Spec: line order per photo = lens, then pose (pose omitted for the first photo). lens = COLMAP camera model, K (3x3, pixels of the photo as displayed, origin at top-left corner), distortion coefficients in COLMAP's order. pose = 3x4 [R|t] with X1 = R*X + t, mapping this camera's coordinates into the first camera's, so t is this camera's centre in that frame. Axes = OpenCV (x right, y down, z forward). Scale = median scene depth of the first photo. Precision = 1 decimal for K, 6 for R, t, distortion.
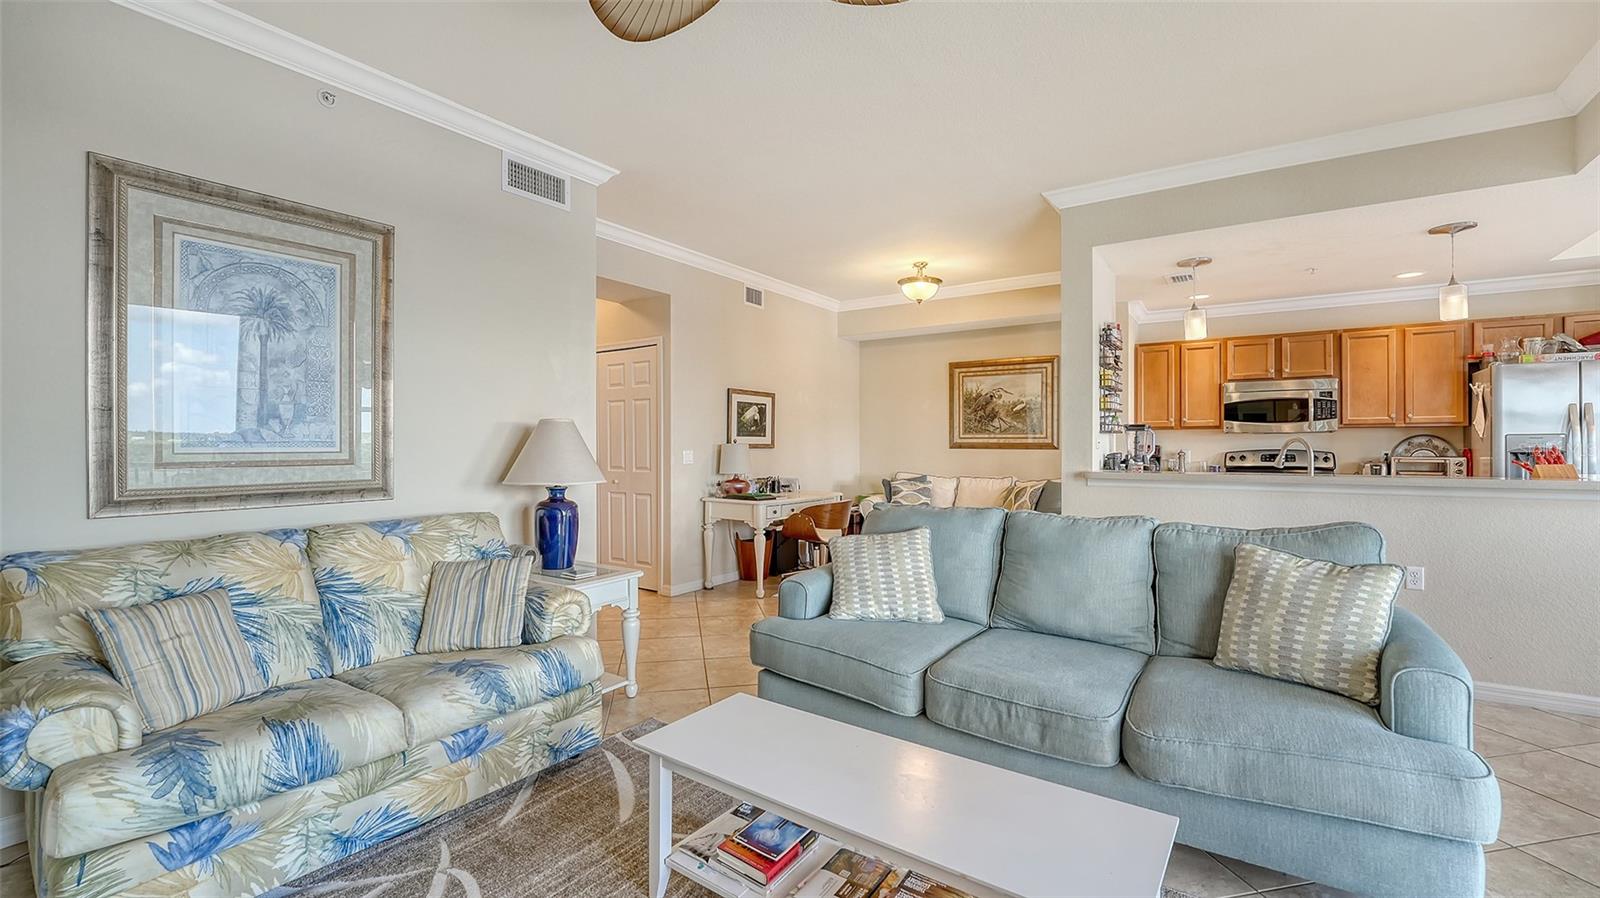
lens RADIAL K [[680.1, 0, 800.0], [0, 680.1, 449.0], [0, 0, 1]] dist [-0.012269, -0.000444]
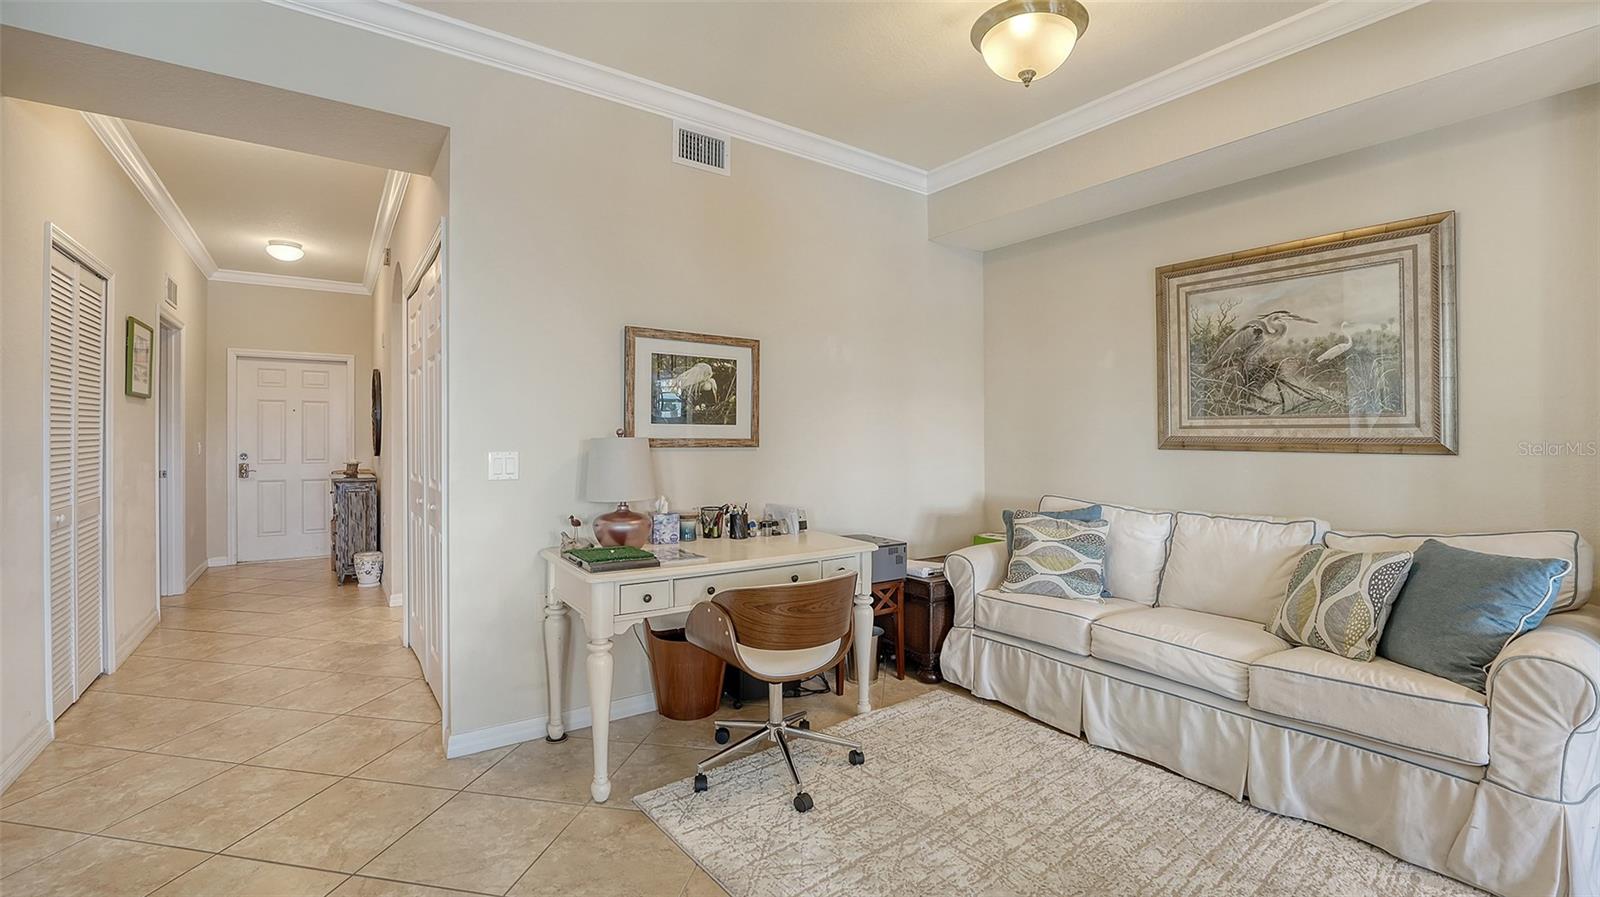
lens RADIAL K [[681.9, 0, 804.5], [0, 681.9, 424.6], [0, 0, 1]] dist [-0.011417, 0.000043]
pose [[0.937156, -0.003141, -0.348896, 0.192137], [-0.005238, 0.999720, -0.023071, -0.006988], [0.348871, 0.023449, 0.936877, 0.587921]]
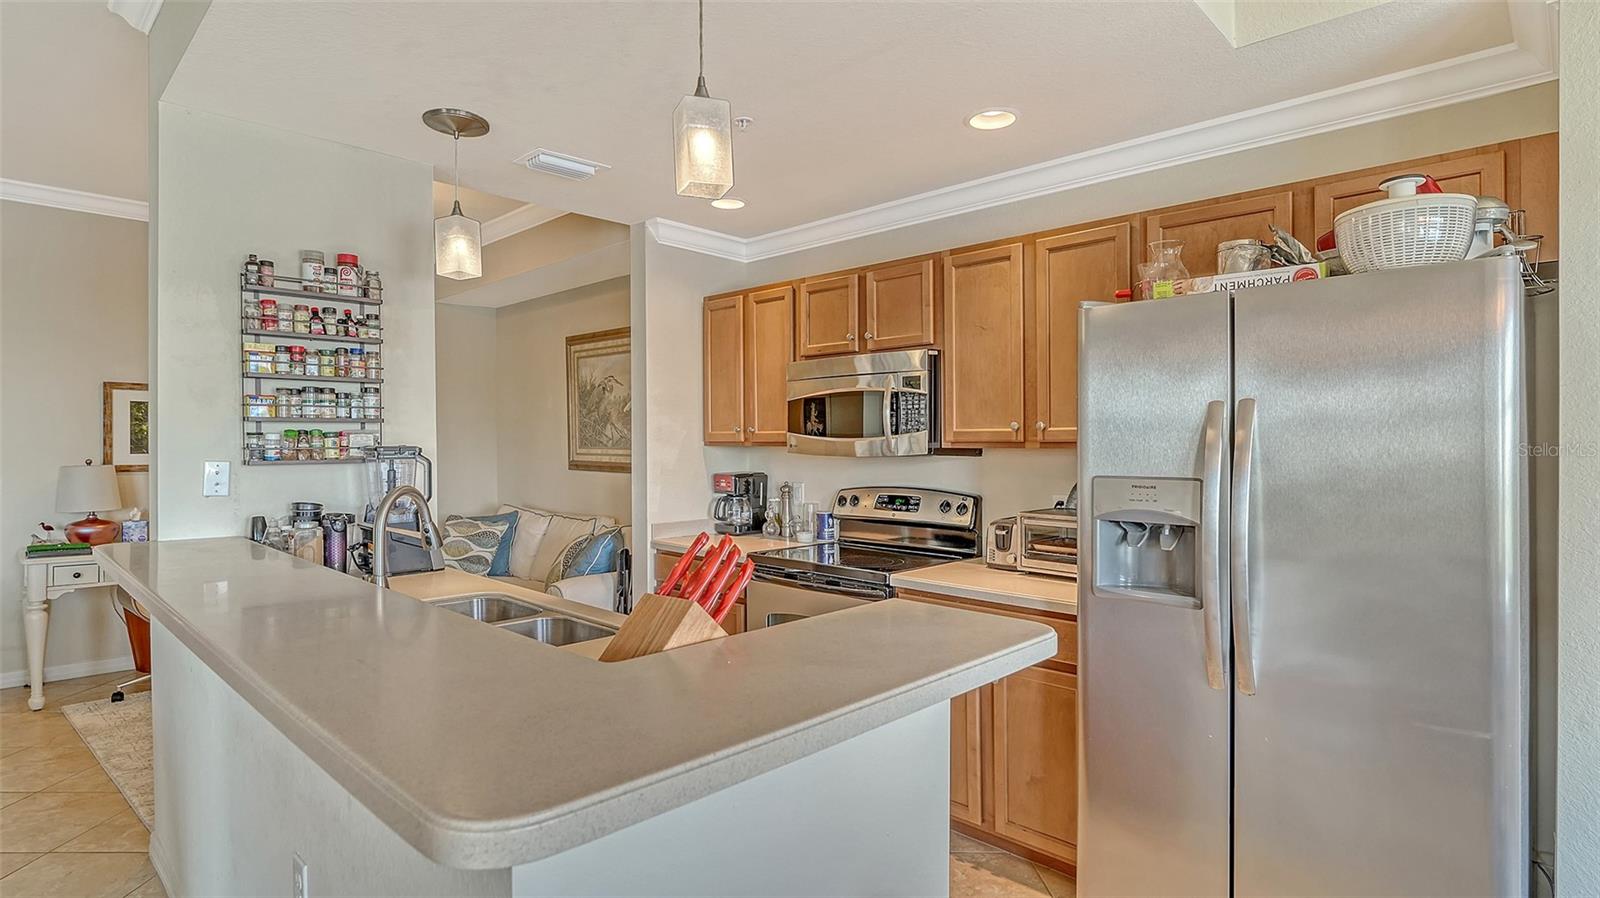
lens RADIAL K [[810.2, 0, 796.9], [0, 810.2, 443.5], [0, 0, 1]] dist [-0.000305, 0.000043]
pose [[0.982474, 0.003245, -0.186372, 0.717473], [-0.004075, 0.999983, -0.004073, -0.028983], [0.186356, 0.004761, 0.982471, 0.352542]]
